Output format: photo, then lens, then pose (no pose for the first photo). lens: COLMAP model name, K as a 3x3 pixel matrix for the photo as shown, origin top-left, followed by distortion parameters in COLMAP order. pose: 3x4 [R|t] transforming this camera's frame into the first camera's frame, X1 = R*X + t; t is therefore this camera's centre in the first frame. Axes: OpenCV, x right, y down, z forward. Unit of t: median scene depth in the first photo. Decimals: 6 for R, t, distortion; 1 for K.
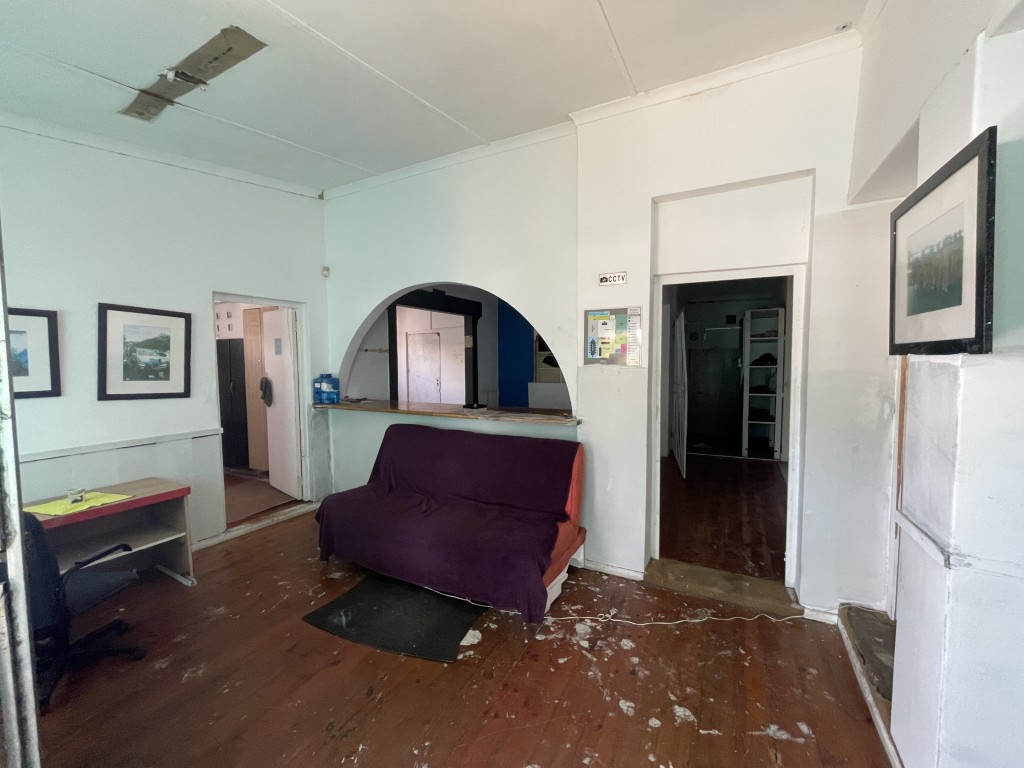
lens RADIAL K [[412.3, 0, 509.4], [0, 412.3, 382.7], [0, 0, 1]] dist [0.000497, -0.001045]
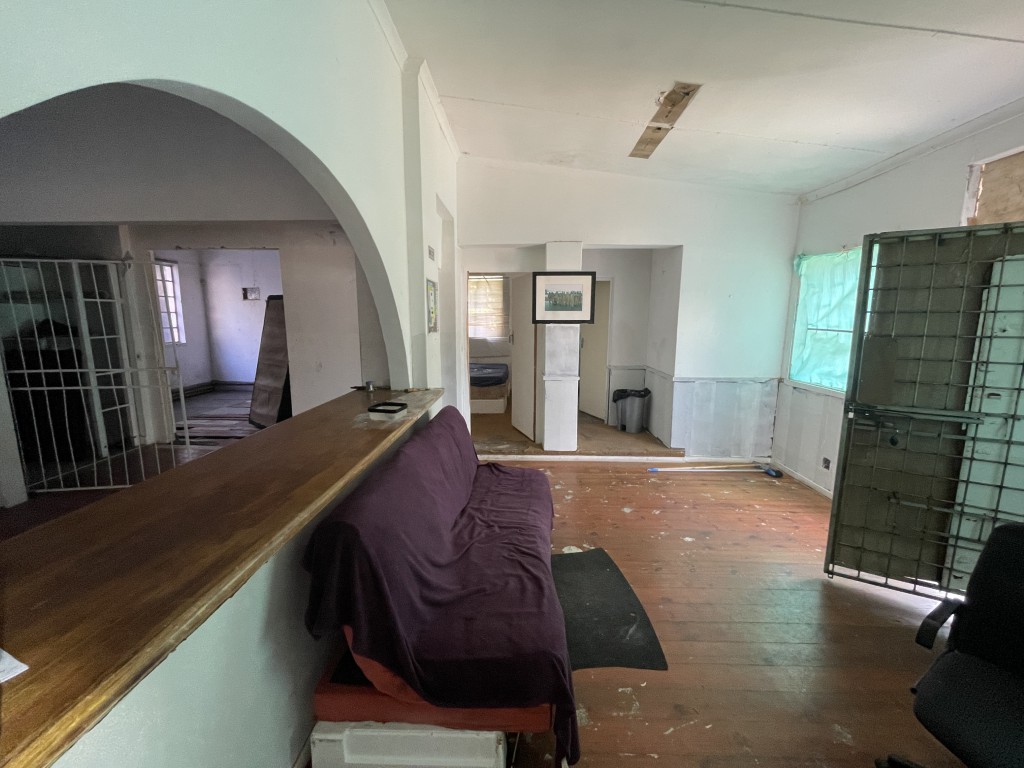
lens RADIAL K [[412.3, 0, 513.7], [0, 412.3, 384.6], [0, 0, 1]] dist [0.000497, -0.001045]
pose [[-0.445177, -0.137589, 0.884809, -0.839346], [0.053962, 0.982207, 0.179885, -0.092874], [-0.893815, 0.127826, -0.429831, 1.295856]]
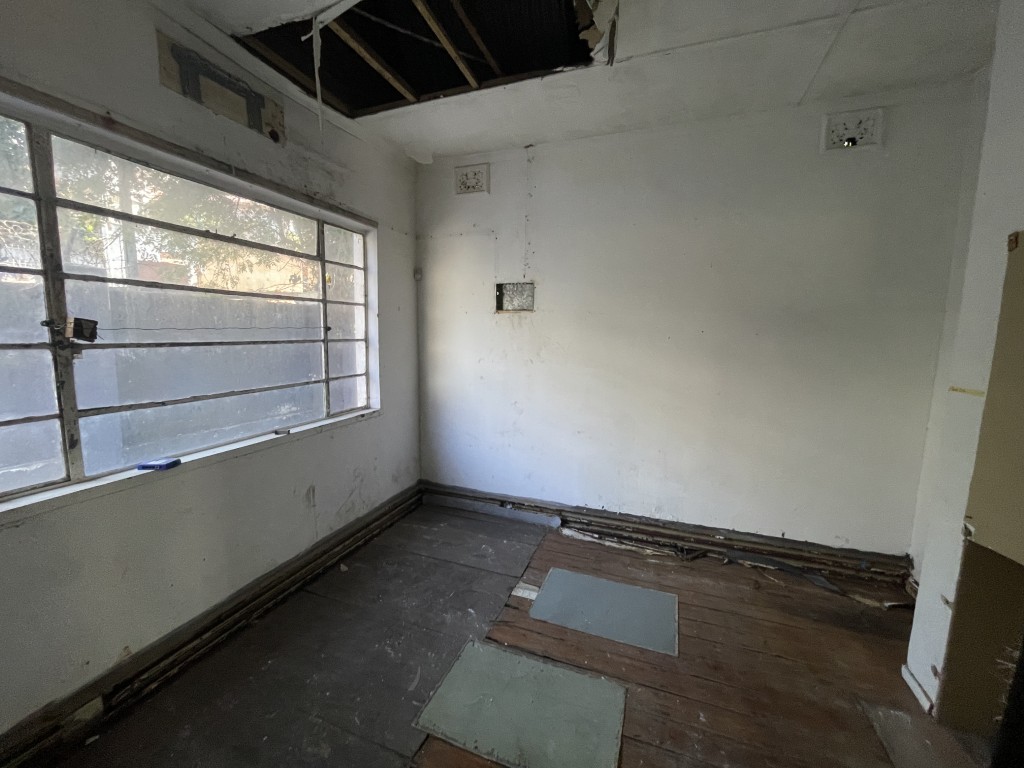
lens RADIAL K [[412.3, 0, 511.8], [0, 412.3, 384.7], [0, 0, 1]] dist [0.000497, -0.001045]
pose [[-0.132745, -0.117113, 0.984207, 1.424269], [0.049716, 0.990958, 0.124622, -0.193383], [-0.989902, 0.065474, -0.125723, 1.808636]]
